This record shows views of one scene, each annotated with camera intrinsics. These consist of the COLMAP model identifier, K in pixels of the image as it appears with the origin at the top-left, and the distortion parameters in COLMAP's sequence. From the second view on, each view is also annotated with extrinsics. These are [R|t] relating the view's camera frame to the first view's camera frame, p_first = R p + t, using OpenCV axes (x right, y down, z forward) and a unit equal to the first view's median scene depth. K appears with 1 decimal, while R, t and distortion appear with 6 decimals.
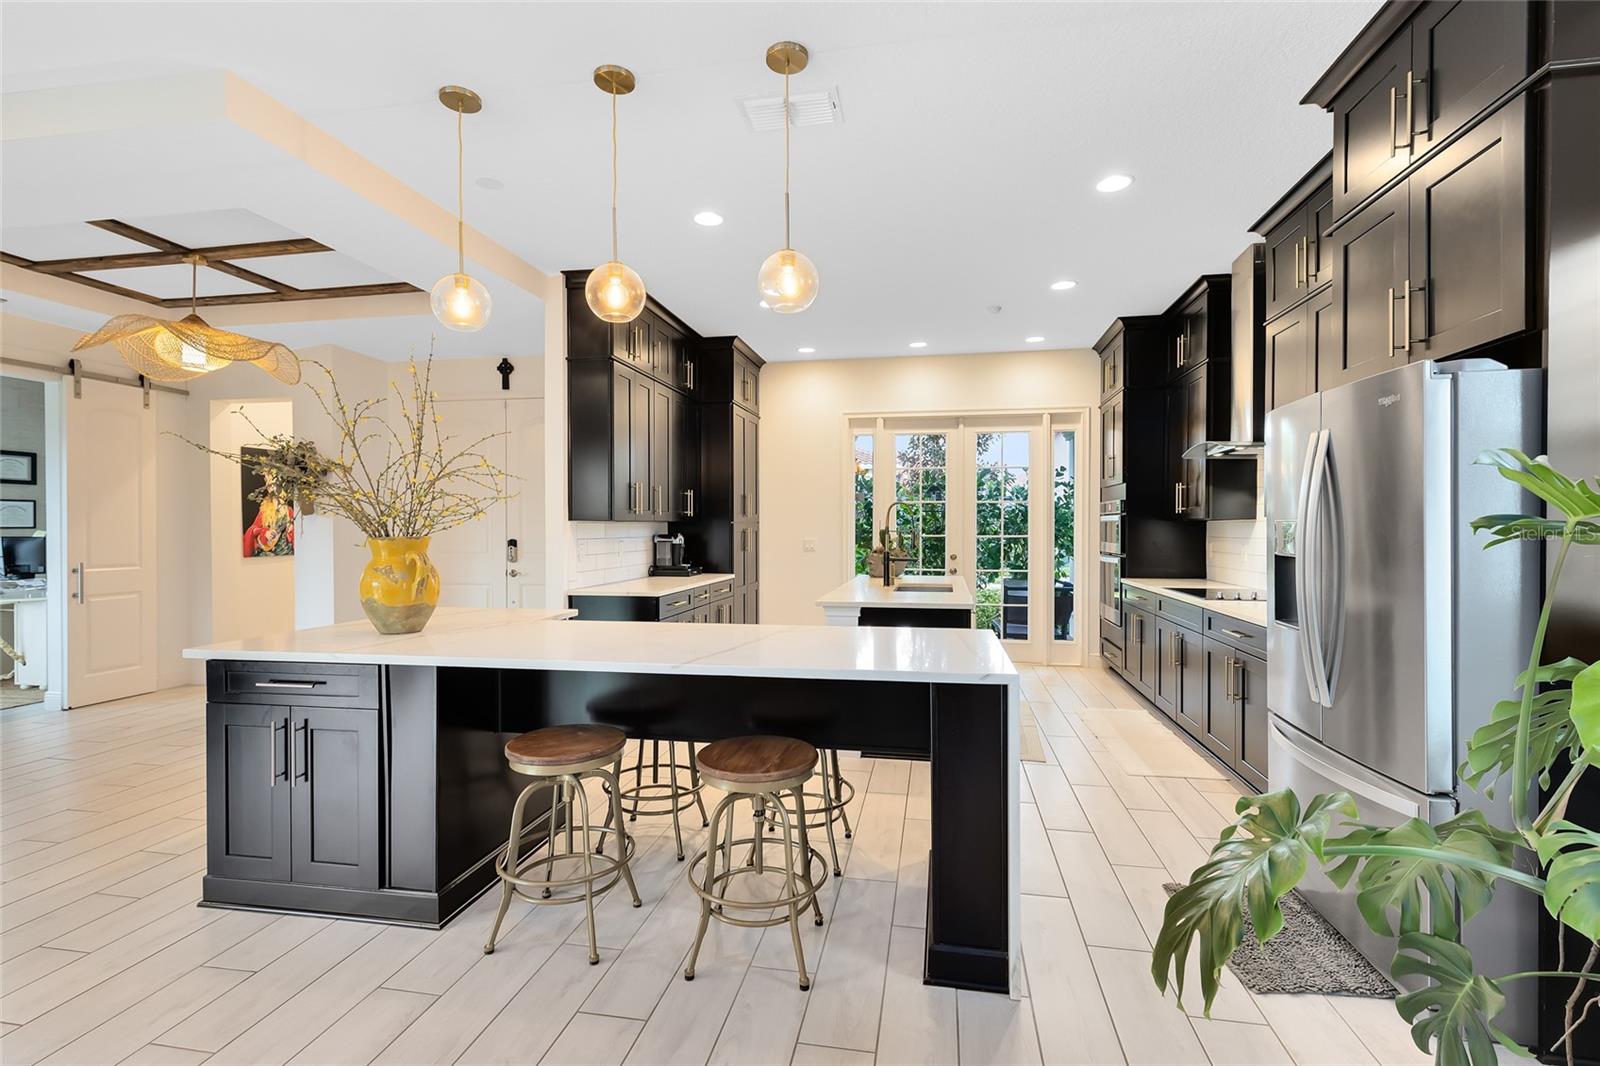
lens RADIAL K [[725.7, 0, 804.5], [0, 725.7, 530.8], [0, 0, 1]] dist [0.007097, -0.000394]
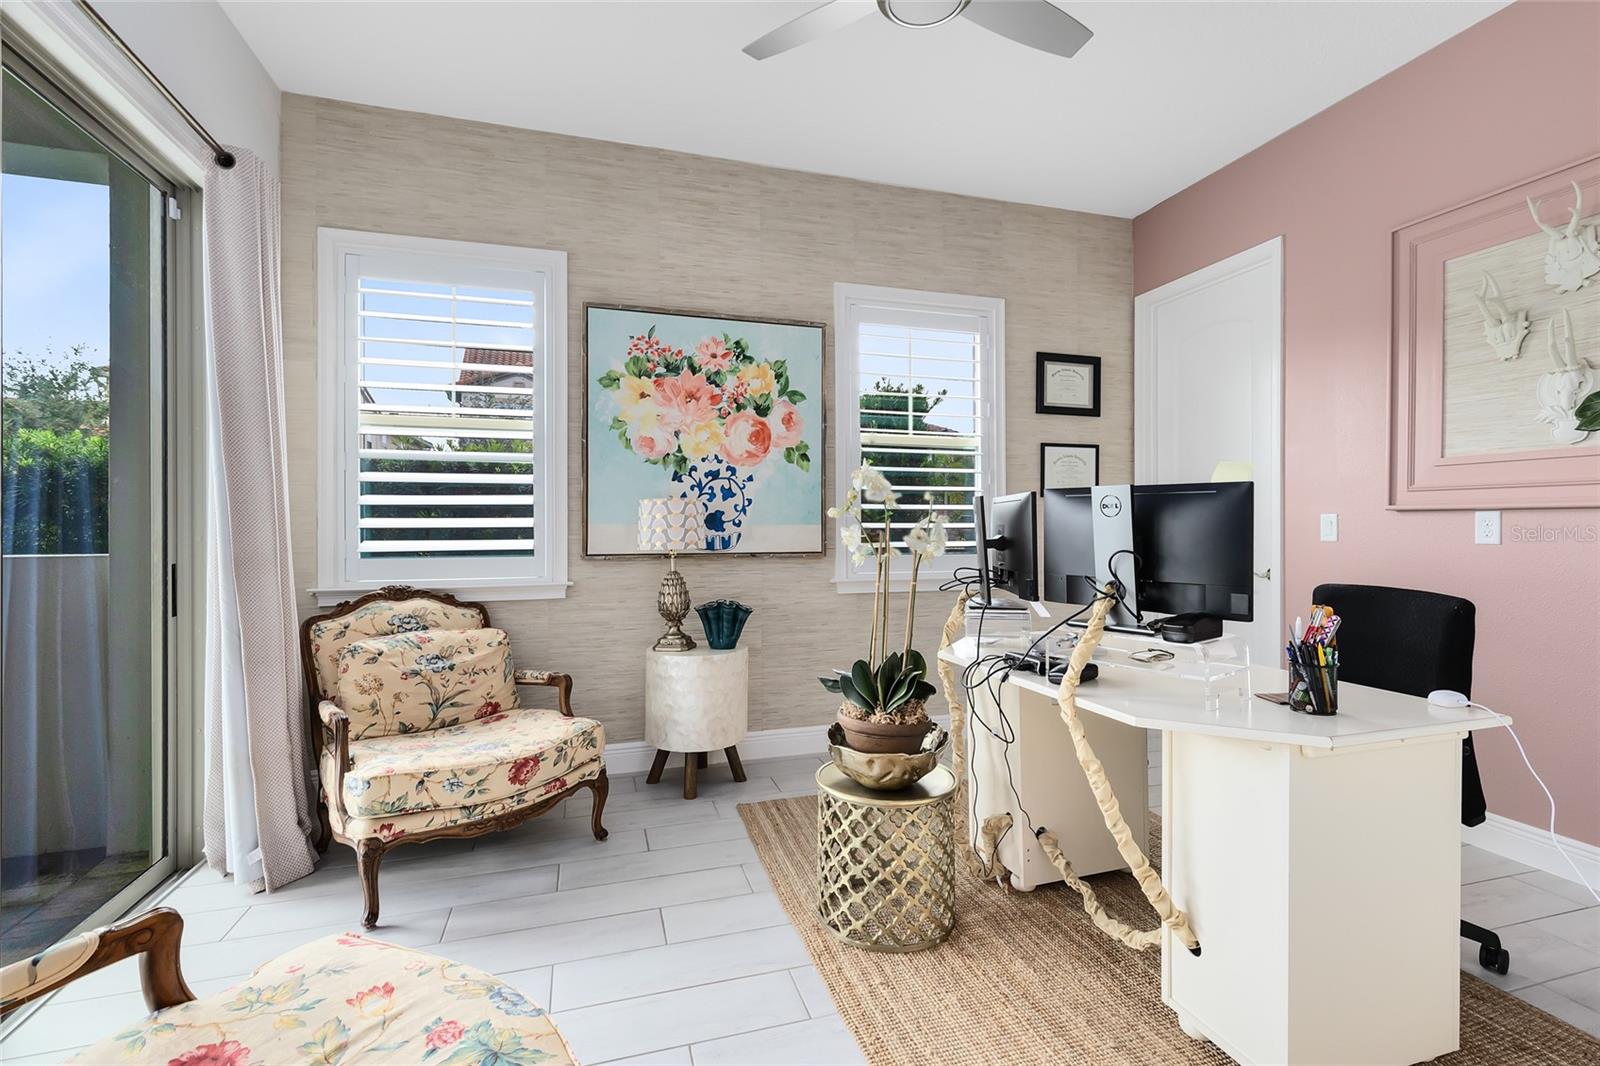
lens RADIAL K [[725.7, 0, 803.4], [0, 725.7, 521.6], [0, 0, 1]] dist [0.007097, -0.000394]
pose [[0.453129, -0.001540, -0.891444, -0.834121], [-0.007068, 0.999961, -0.005320, 0.024047], [0.891417, 0.008712, 0.453100, 0.698696]]
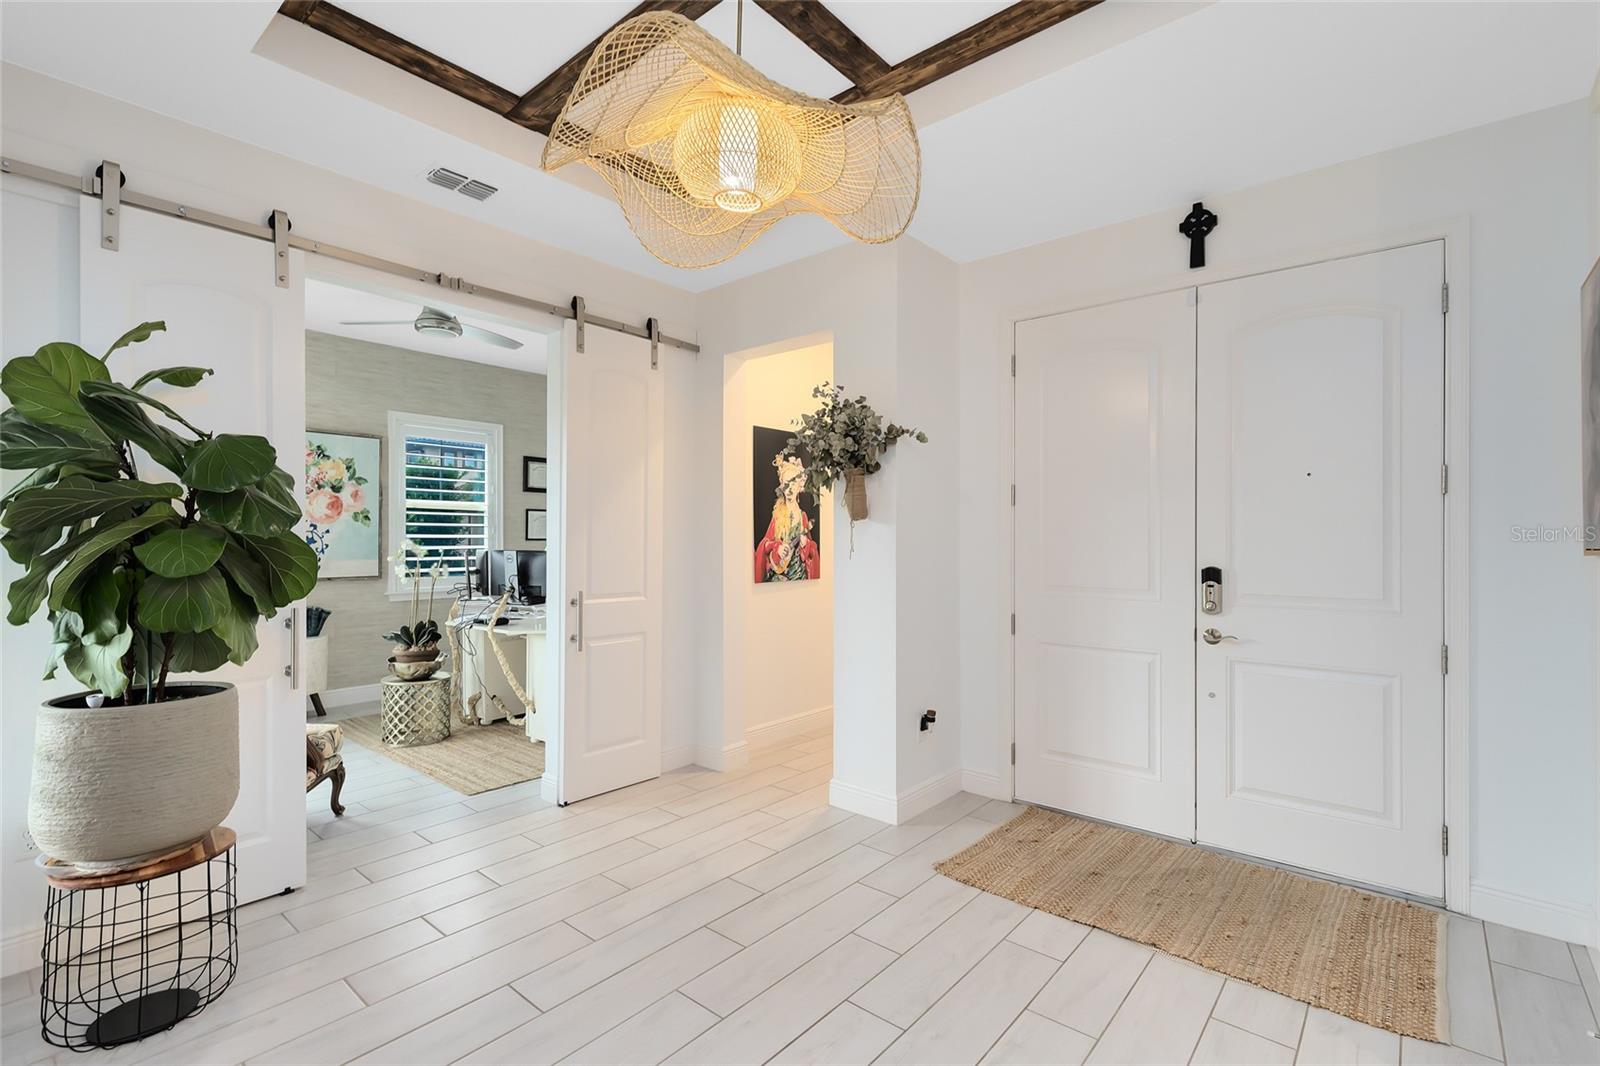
lens RADIAL K [[725.7, 0, 798.9], [0, 725.7, 536.0], [0, 0, 1]] dist [0.007097, -0.000394]
pose [[0.863535, 0.002180, -0.504284, -0.395659], [-0.008375, 0.999915, -0.010020, -0.002263], [0.504219, 0.012876, 0.863480, 0.432904]]
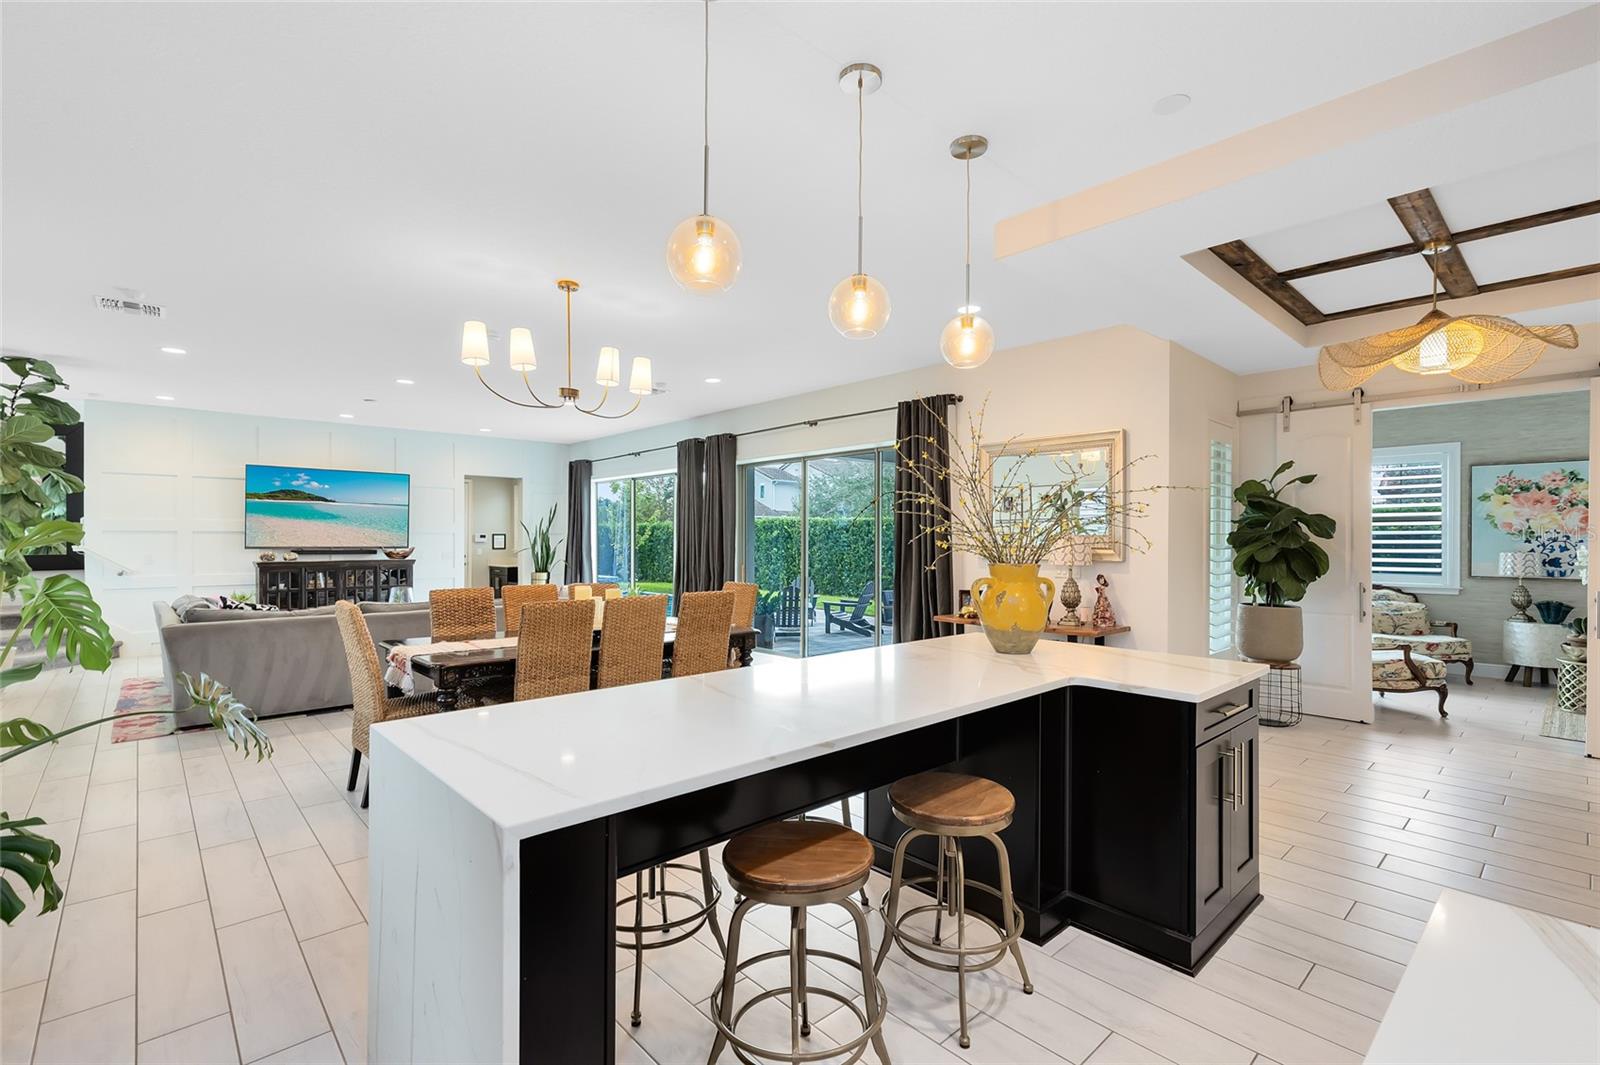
lens RADIAL K [[725.7, 0, 799.4], [0, 725.7, 538.9], [0, 0, 1]] dist [0.007097, -0.000394]
pose [[-0.605815, 0.001953, -0.795603, 0.229638], [-0.005078, 0.999967, 0.006321, -0.016190], [0.795589, 0.007870, -0.605785, 0.647057]]
